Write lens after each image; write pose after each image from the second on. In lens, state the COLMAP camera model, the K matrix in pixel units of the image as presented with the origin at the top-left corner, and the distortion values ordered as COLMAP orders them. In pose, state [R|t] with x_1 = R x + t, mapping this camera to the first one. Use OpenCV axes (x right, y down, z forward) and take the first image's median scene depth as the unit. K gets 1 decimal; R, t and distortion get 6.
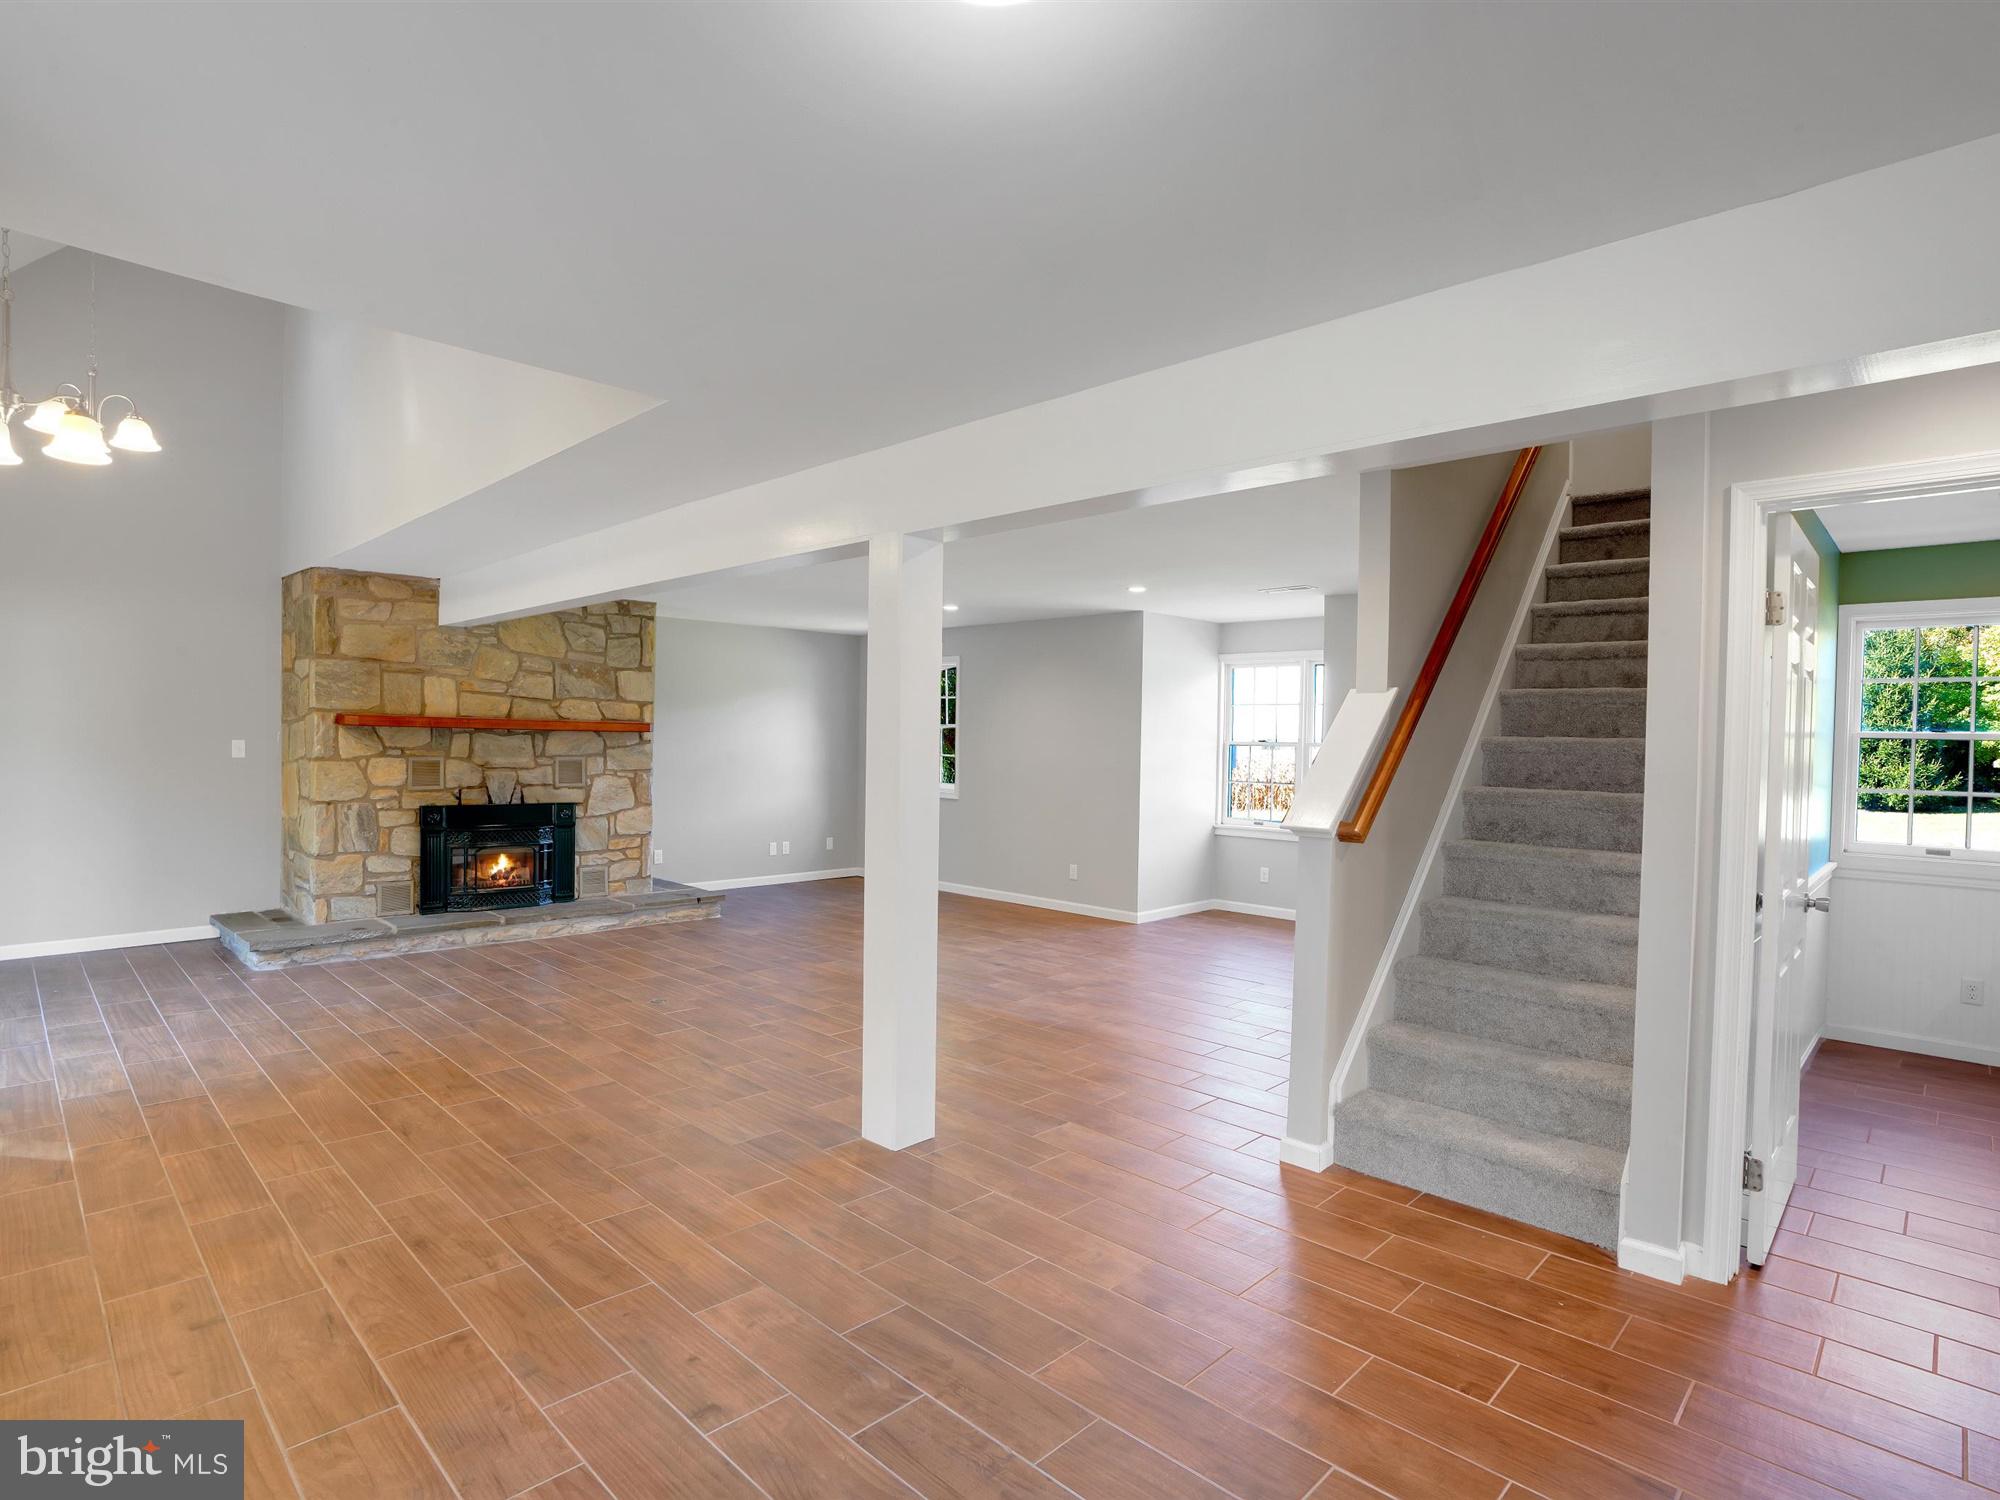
lens RADIAL K [[1039.7, 0, 997.1], [0, 1039.7, 760.7], [0, 0, 1]] dist [-0.068122, 0.028616]
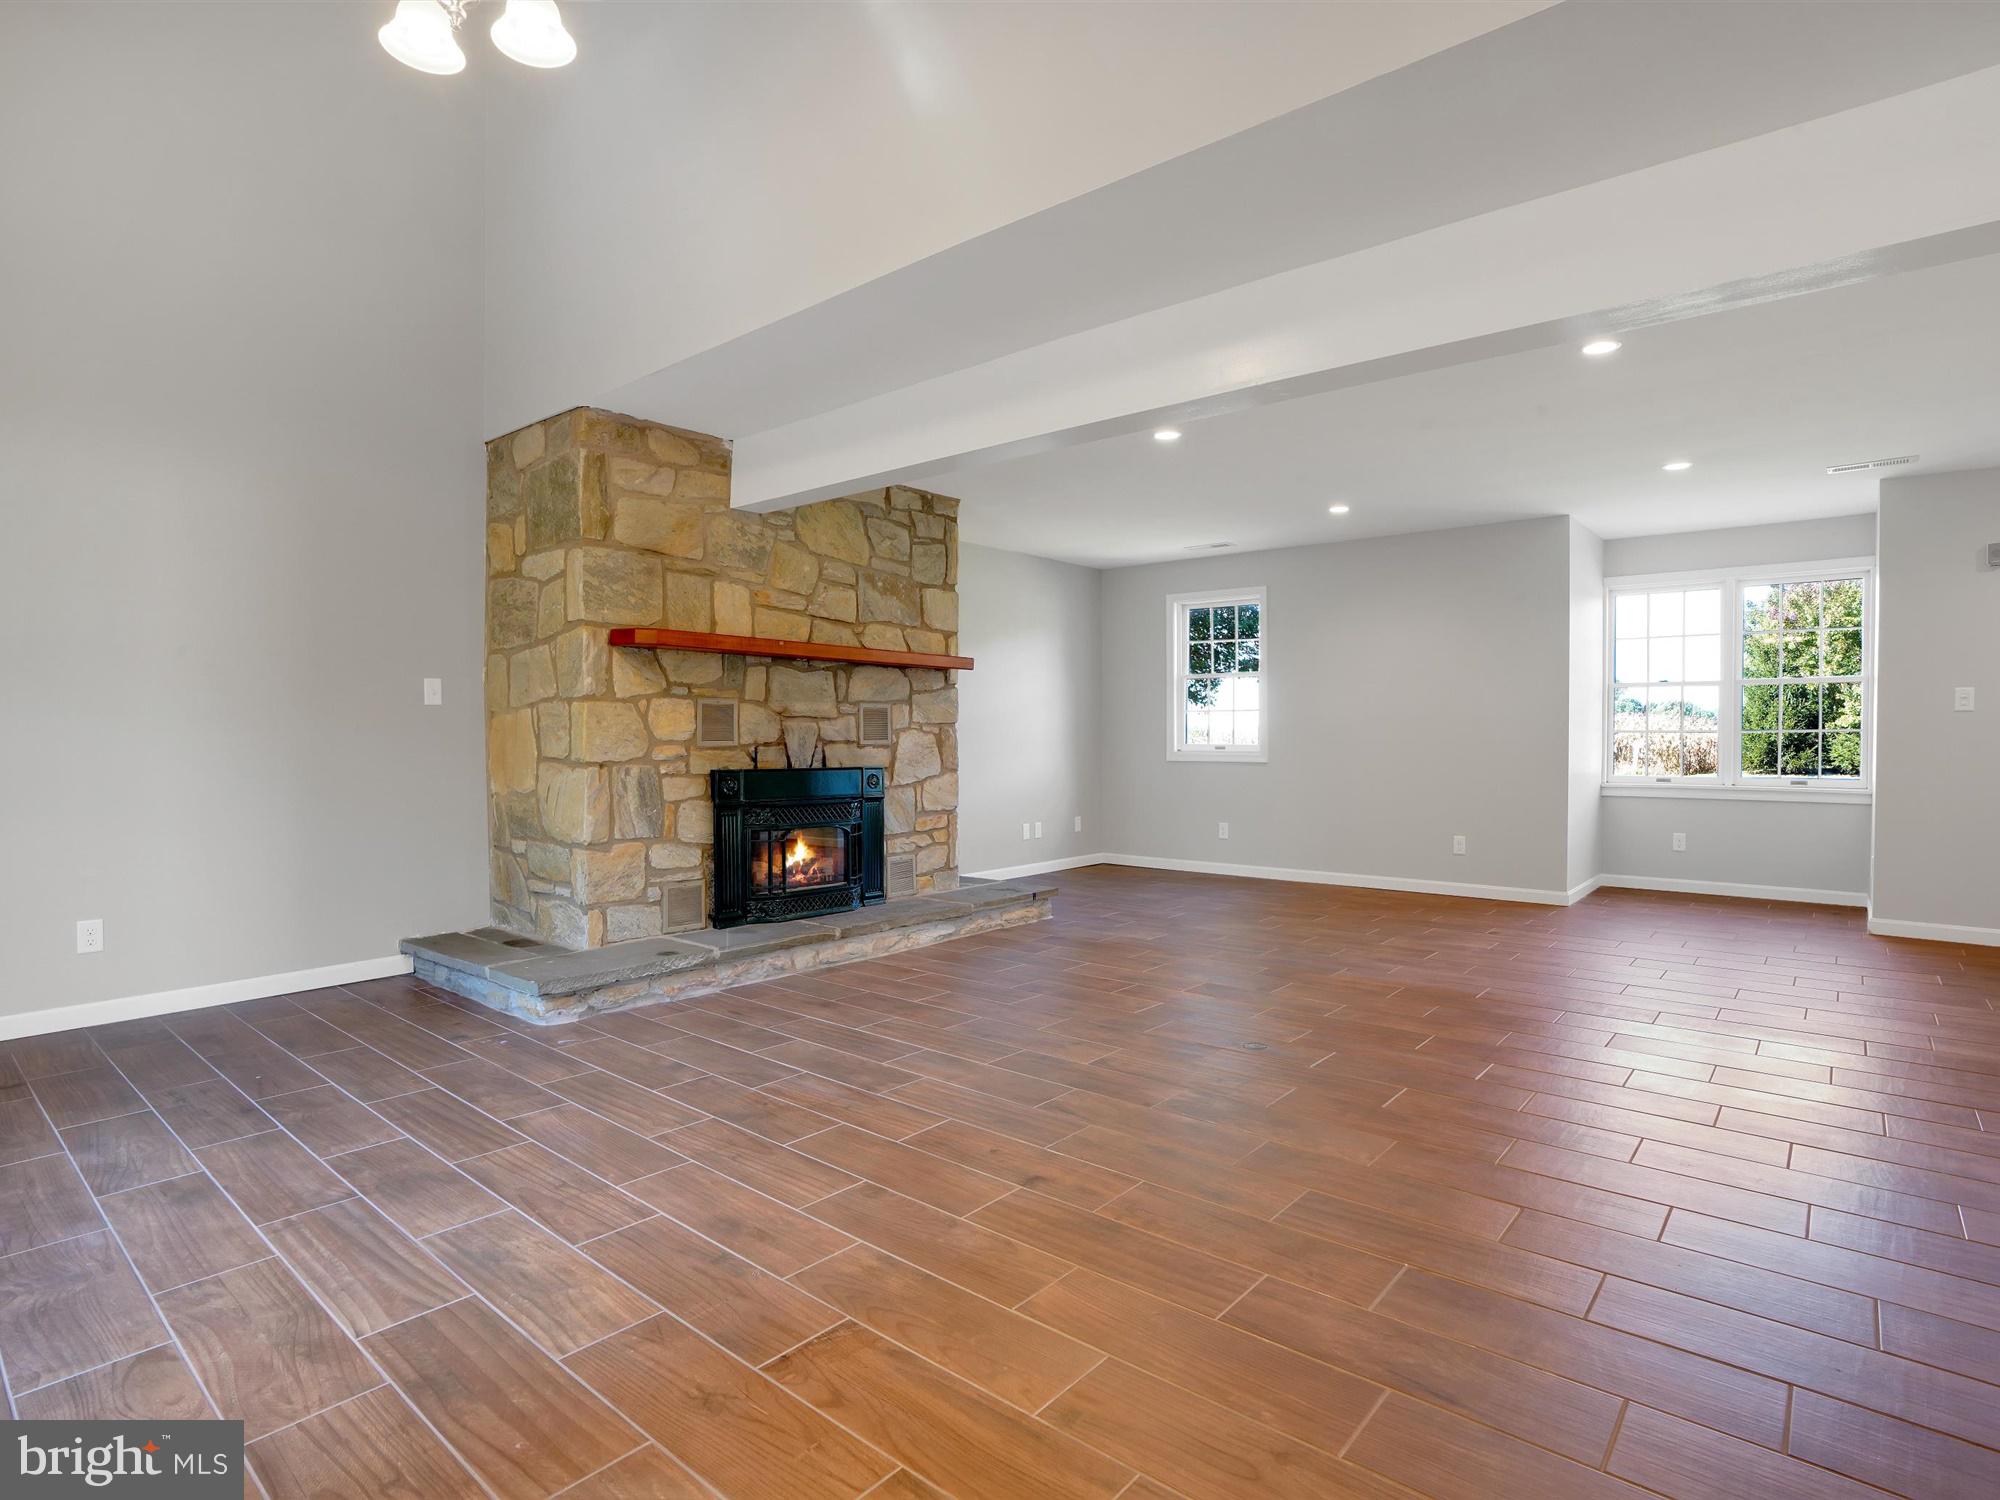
lens RADIAL K [[1039.7, 0, 997.1], [0, 1039.7, 760.7], [0, 0, 1]] dist [-0.068122, 0.028616]
pose [[0.997214, -0.020714, 0.071658, -0.422336], [0.020510, 0.999783, 0.003585, 0.039322], [-0.071717, -0.002105, 0.997423, 0.292505]]
